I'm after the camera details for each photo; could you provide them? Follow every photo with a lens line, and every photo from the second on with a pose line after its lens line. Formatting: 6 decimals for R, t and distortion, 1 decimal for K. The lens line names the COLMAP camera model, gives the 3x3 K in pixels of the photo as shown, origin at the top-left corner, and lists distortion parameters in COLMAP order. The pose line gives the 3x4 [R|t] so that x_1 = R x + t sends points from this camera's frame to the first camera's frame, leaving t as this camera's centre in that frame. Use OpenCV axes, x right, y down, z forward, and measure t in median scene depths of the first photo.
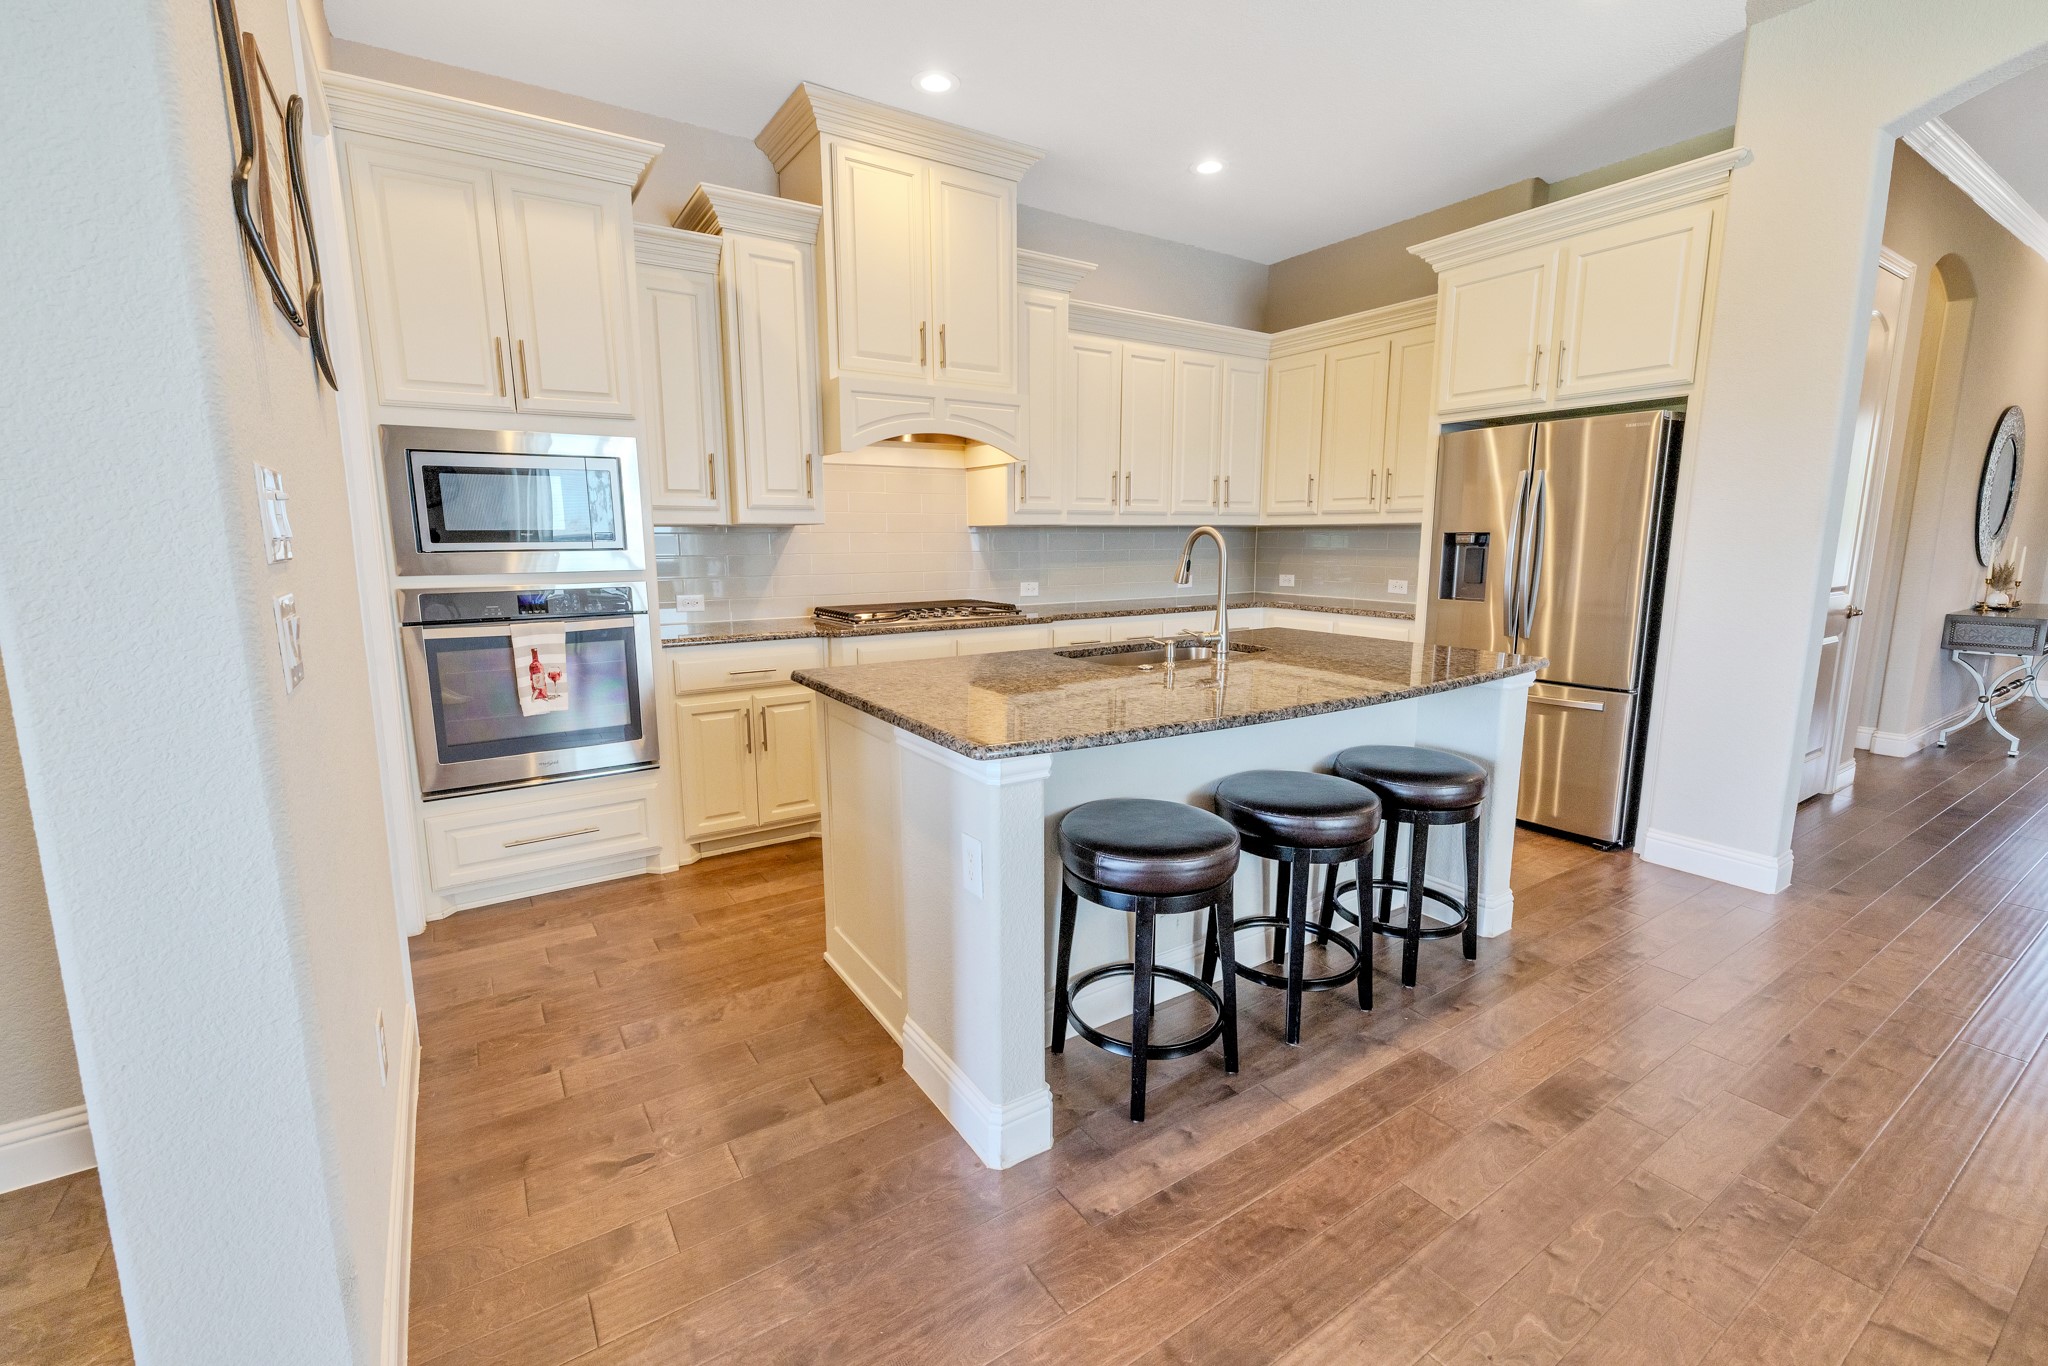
lens RADIAL K [[881.8, 0, 1024.3], [0, 881.8, 684.0], [0, 0, 1]] dist [-0.000077, -0.001962]
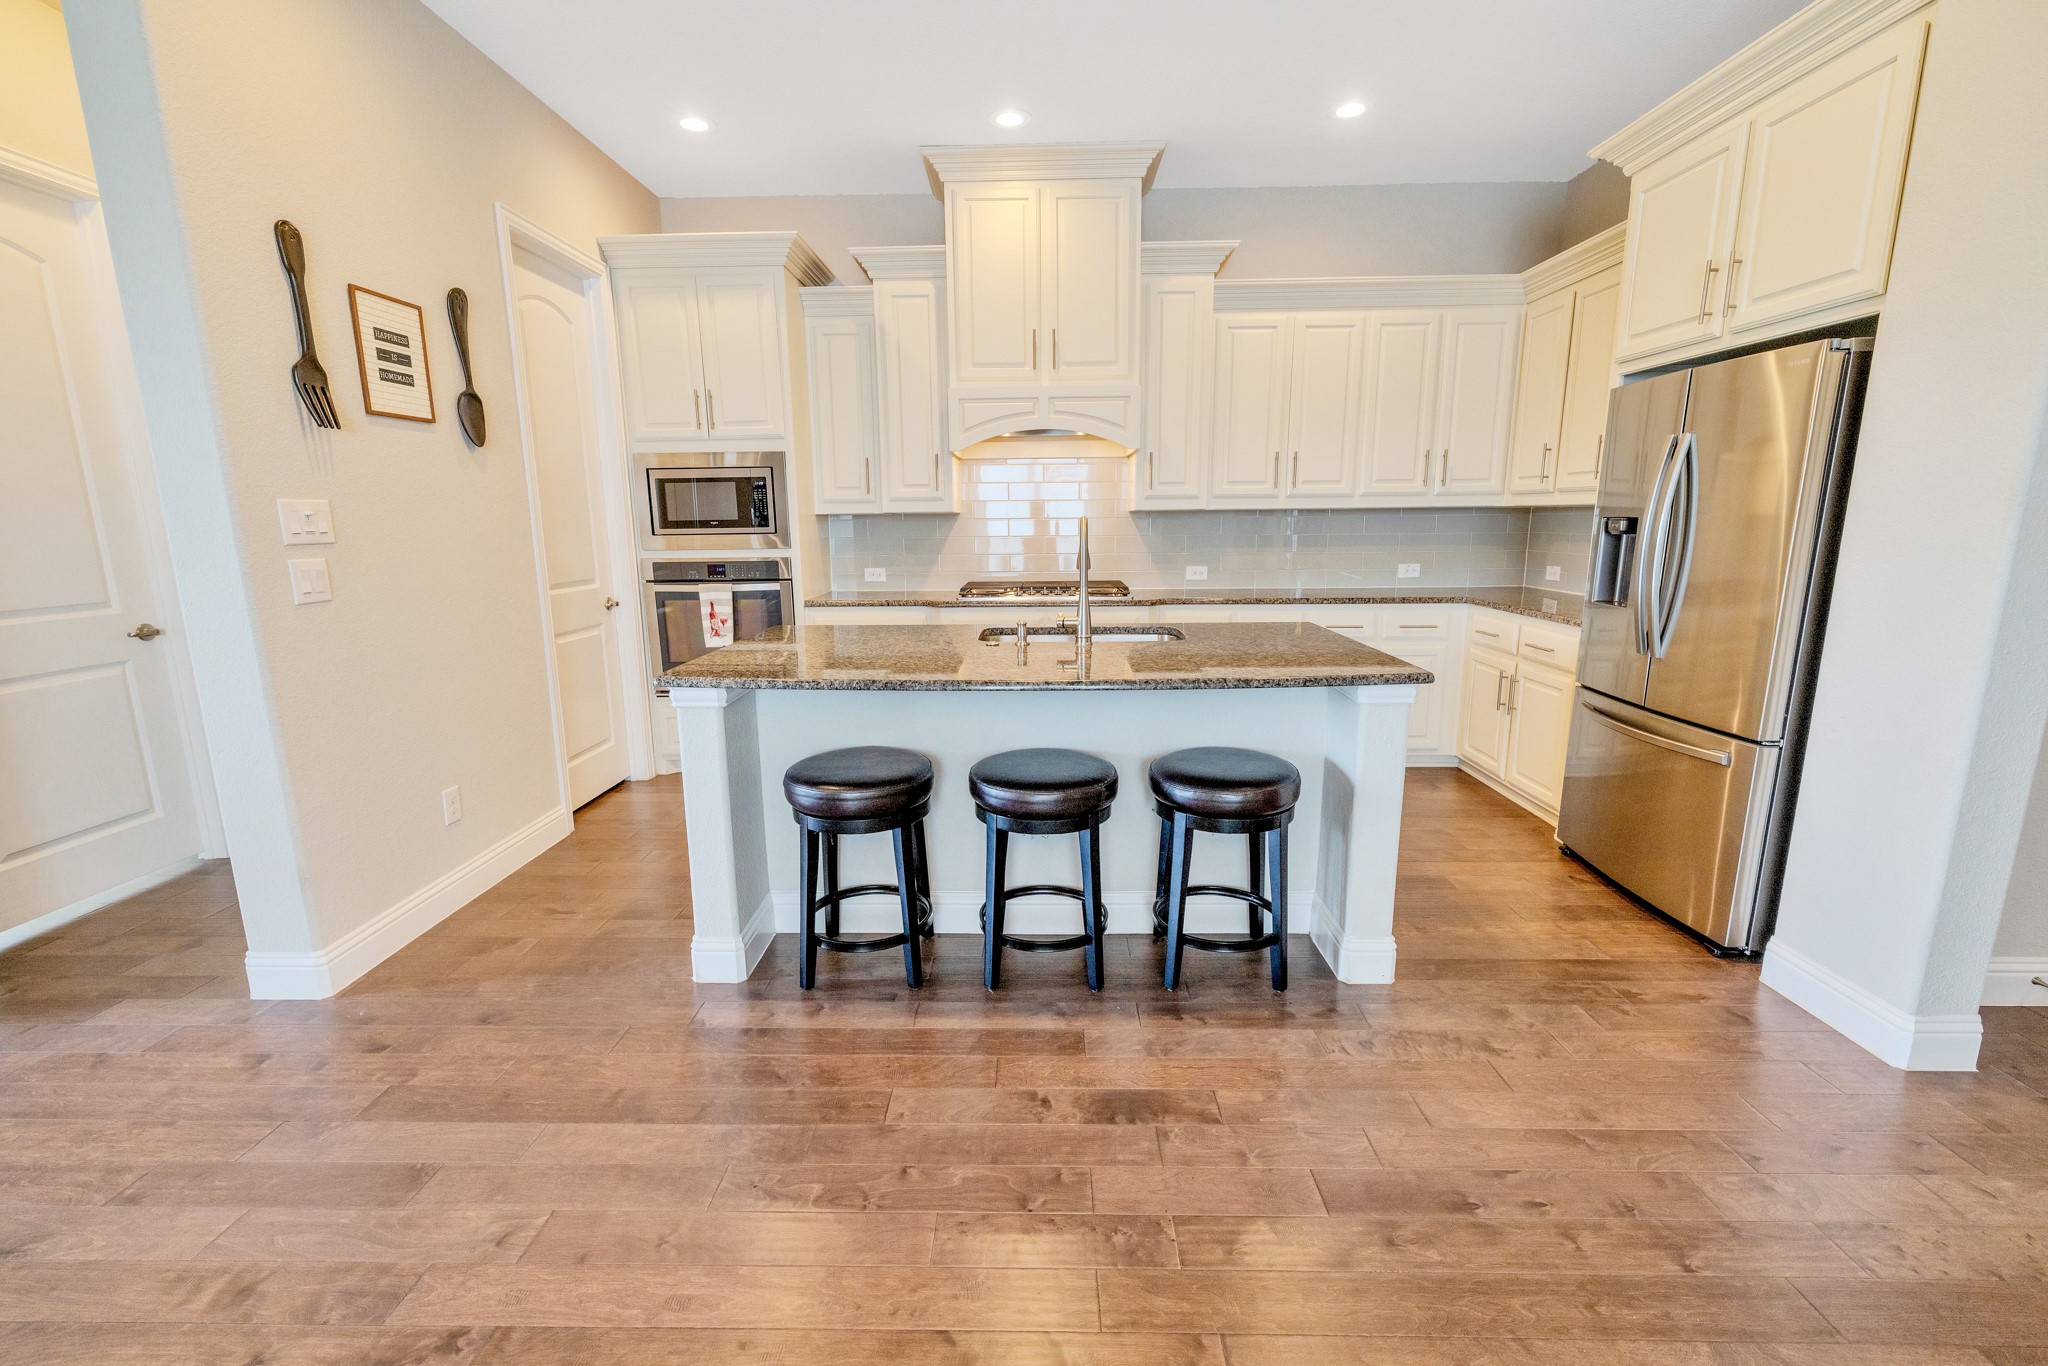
lens RADIAL K [[881.8, 0, 983.1], [0, 881.8, 688.9], [0, 0, 1]] dist [-0.000077, -0.001962]
pose [[0.813364, 0.107567, -0.571724, 0.560621], [-0.090061, 0.994191, 0.058926, -0.019573], [0.574742, 0.003562, 0.818327, 0.056107]]
